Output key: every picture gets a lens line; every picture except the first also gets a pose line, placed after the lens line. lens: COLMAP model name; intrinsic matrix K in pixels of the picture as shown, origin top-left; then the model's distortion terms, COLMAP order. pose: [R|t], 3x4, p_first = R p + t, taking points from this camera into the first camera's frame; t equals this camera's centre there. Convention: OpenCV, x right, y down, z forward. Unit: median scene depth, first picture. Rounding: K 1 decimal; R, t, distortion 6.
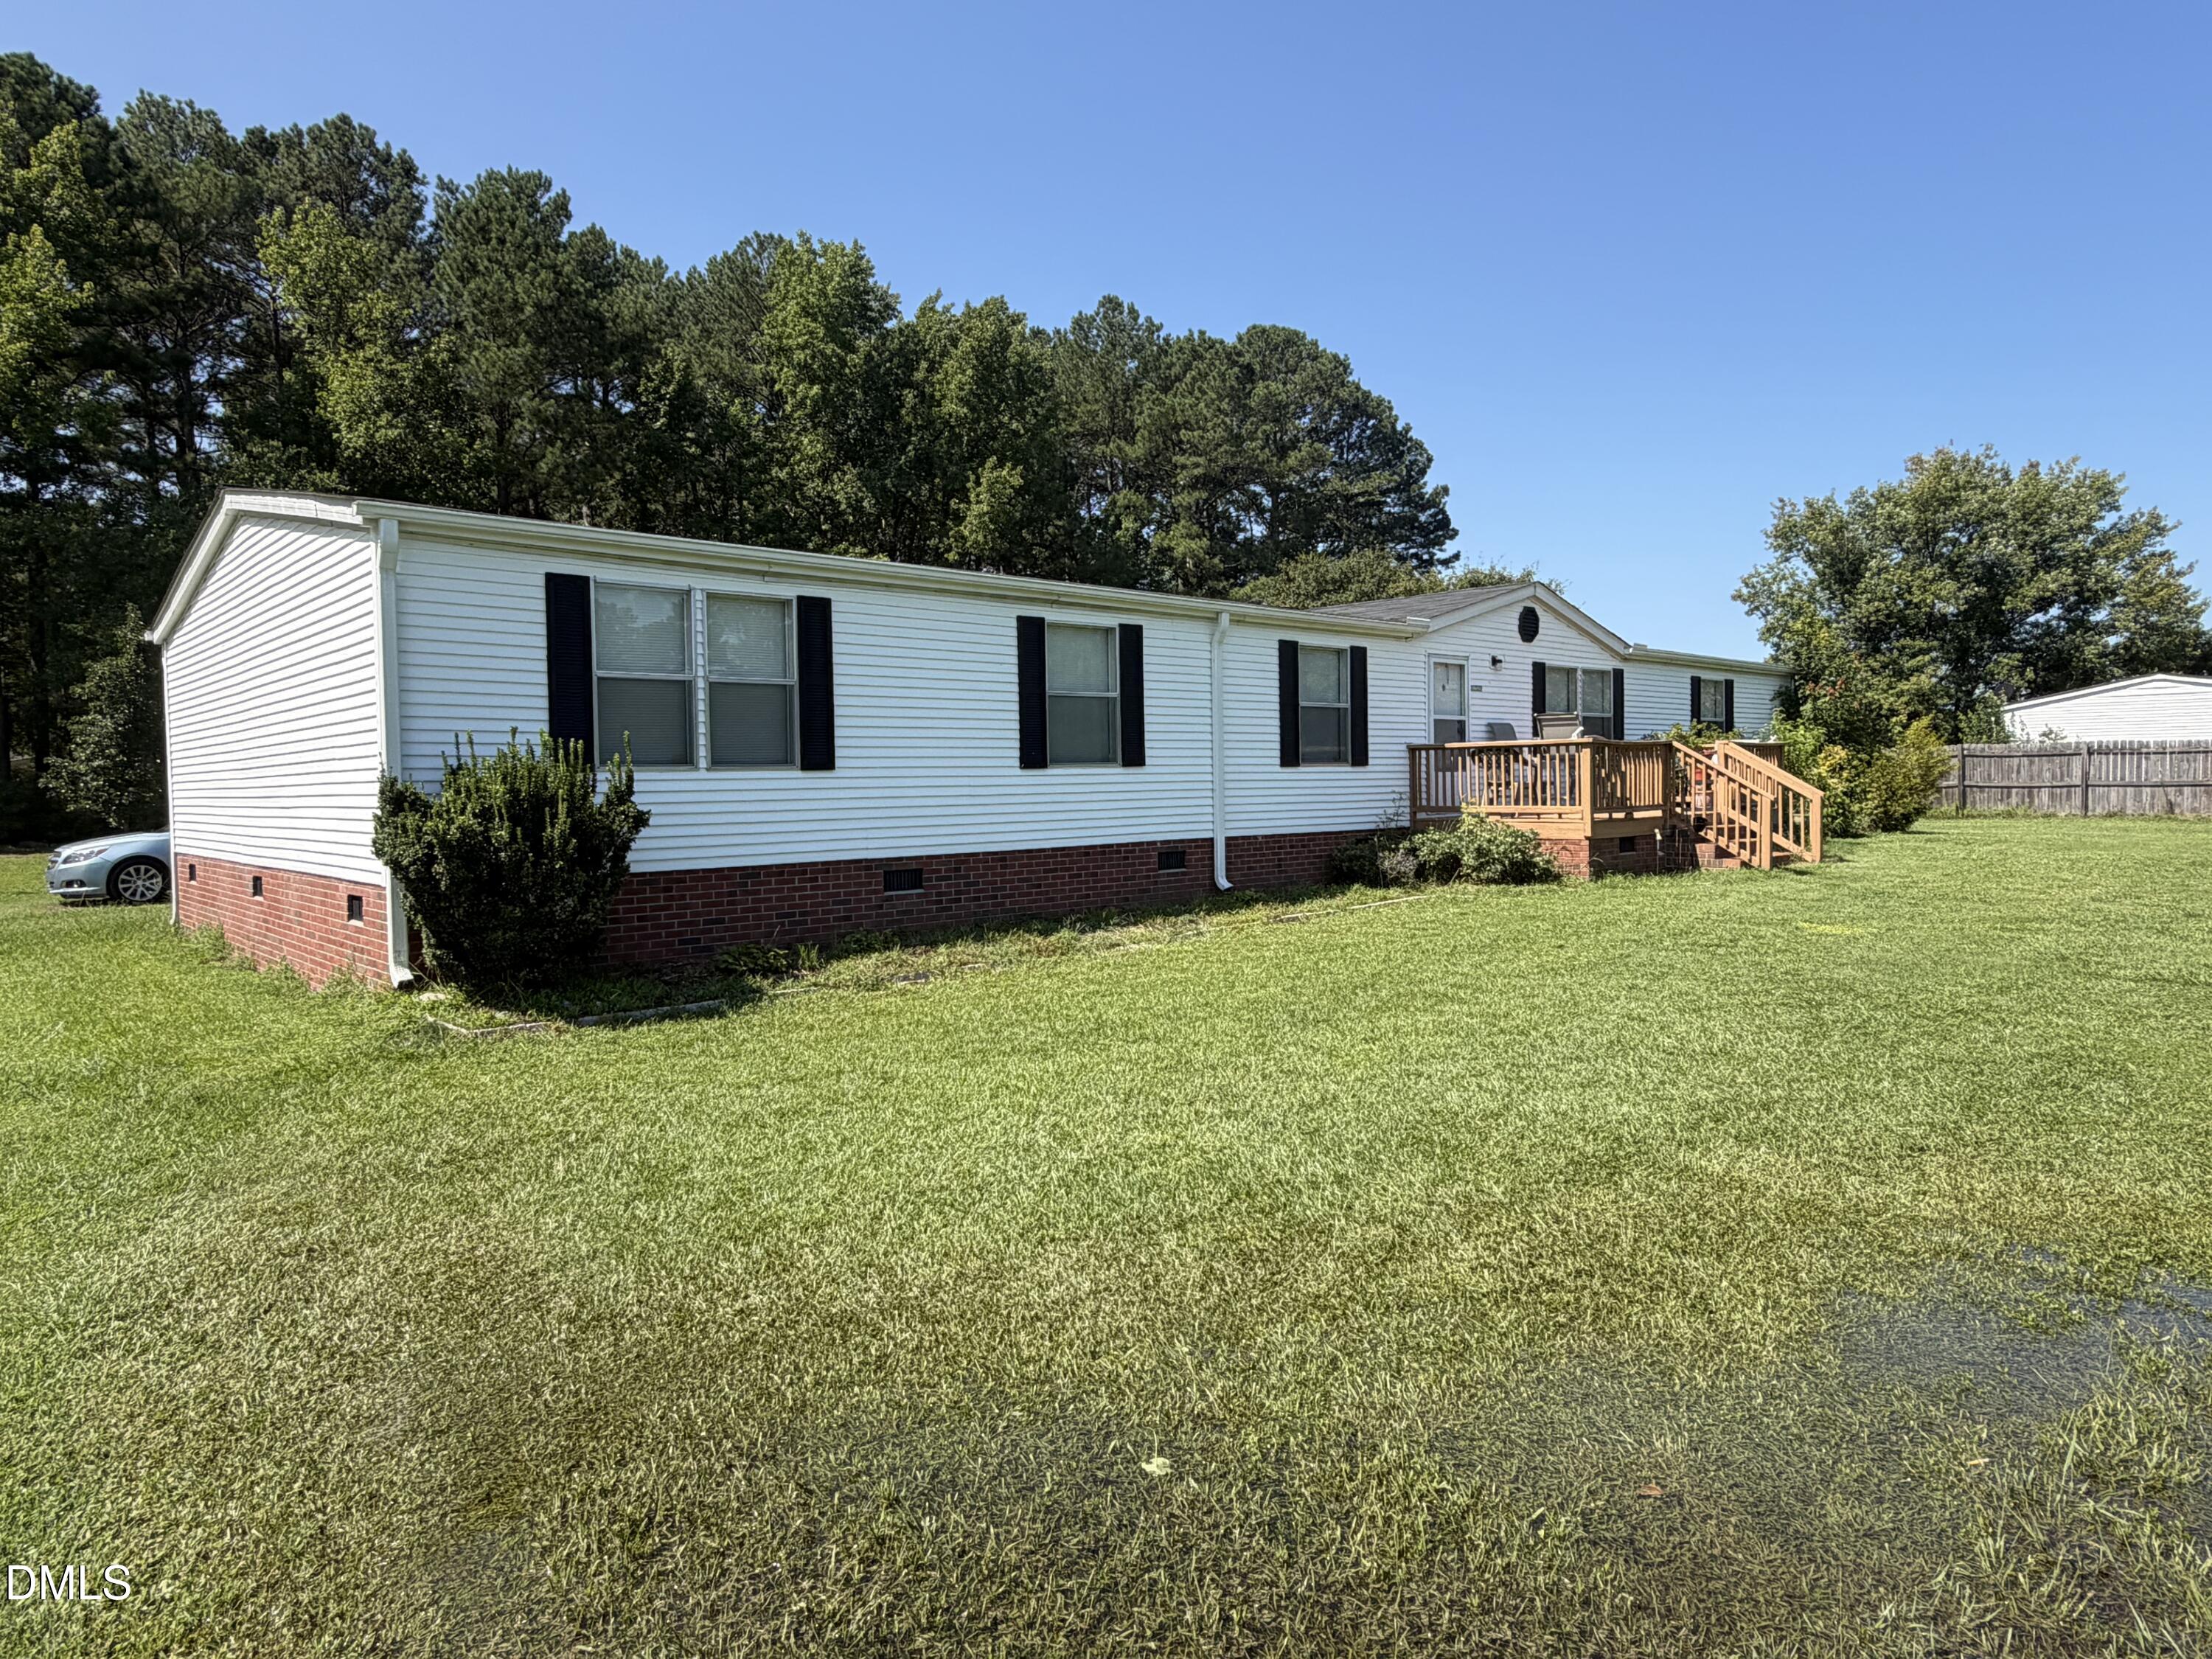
lens RADIAL K [[1331.5, 0, 1106.0], [0, 1331.5, 829.5], [0, 0, 1]] dist [0.003067, 0.000801]
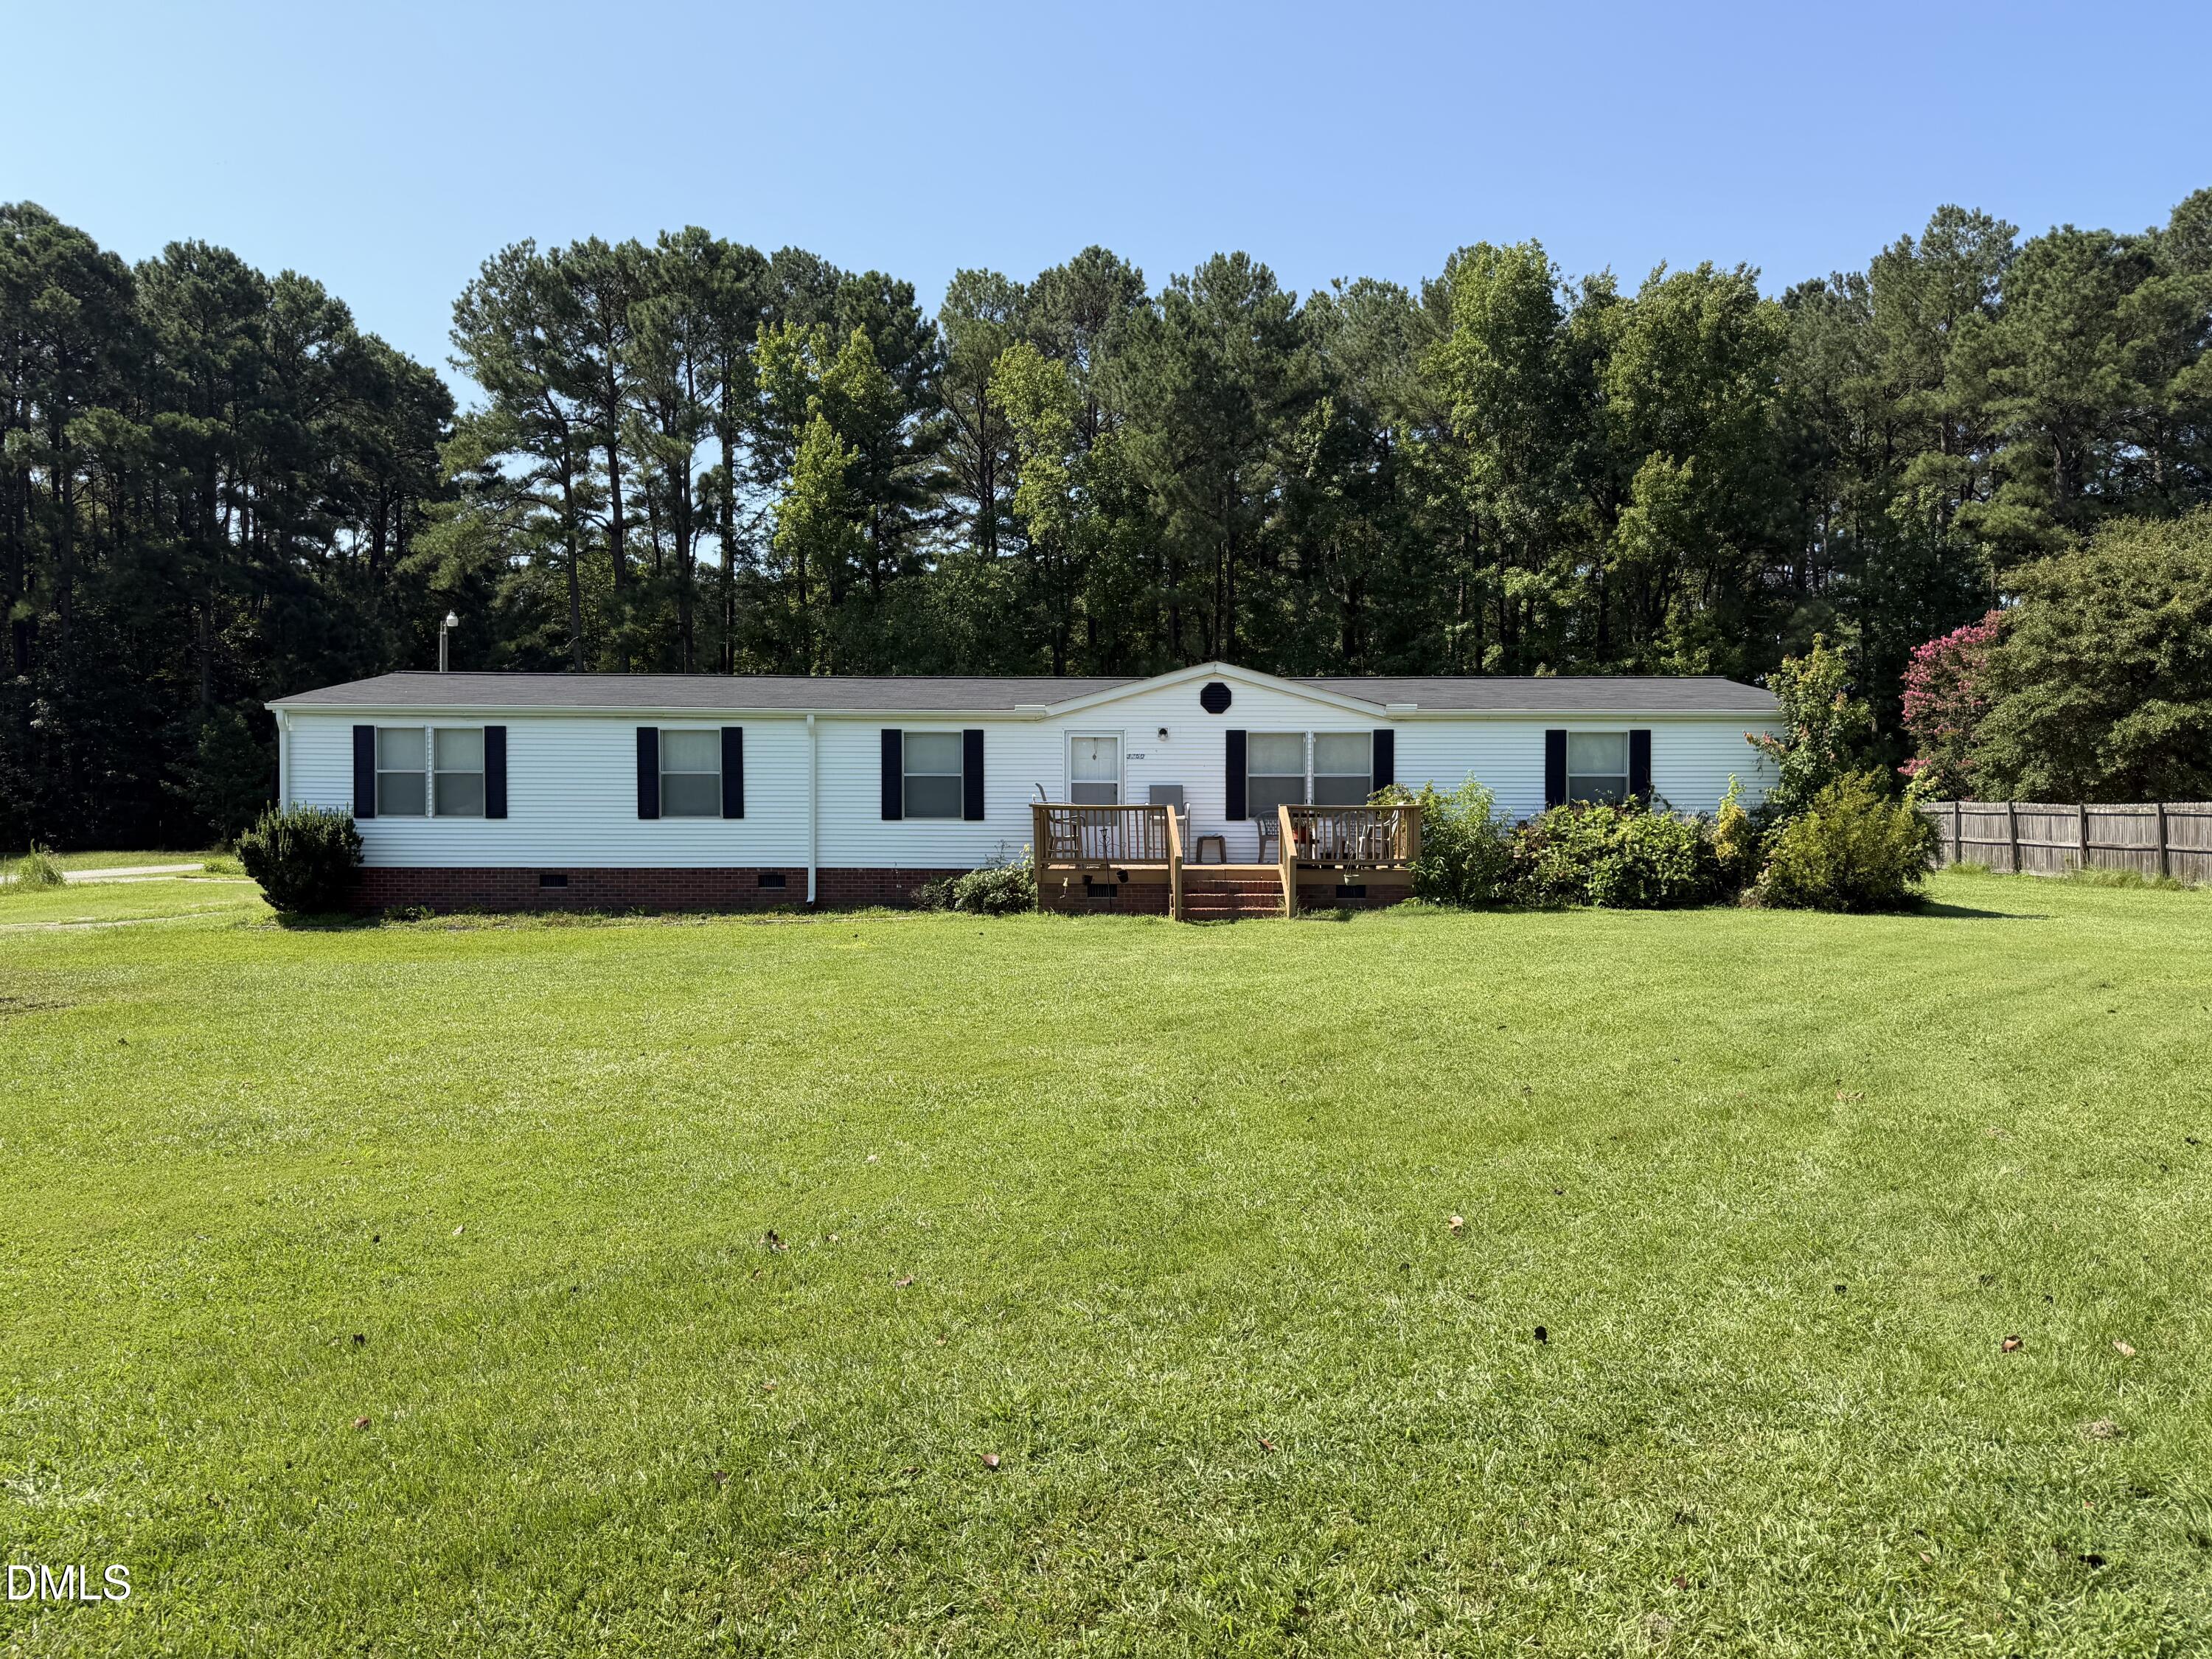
lens RADIAL K [[1548.9, 0, 1106.0], [0, 1548.9, 829.5], [0, 0, 1]] dist [0.089535, -0.142550]
pose [[0.741025, 0.028663, -0.670865, 1.339938], [-0.040934, 0.999159, -0.002525, -0.041593], [0.670228, 0.029332, 0.741575, -0.038175]]
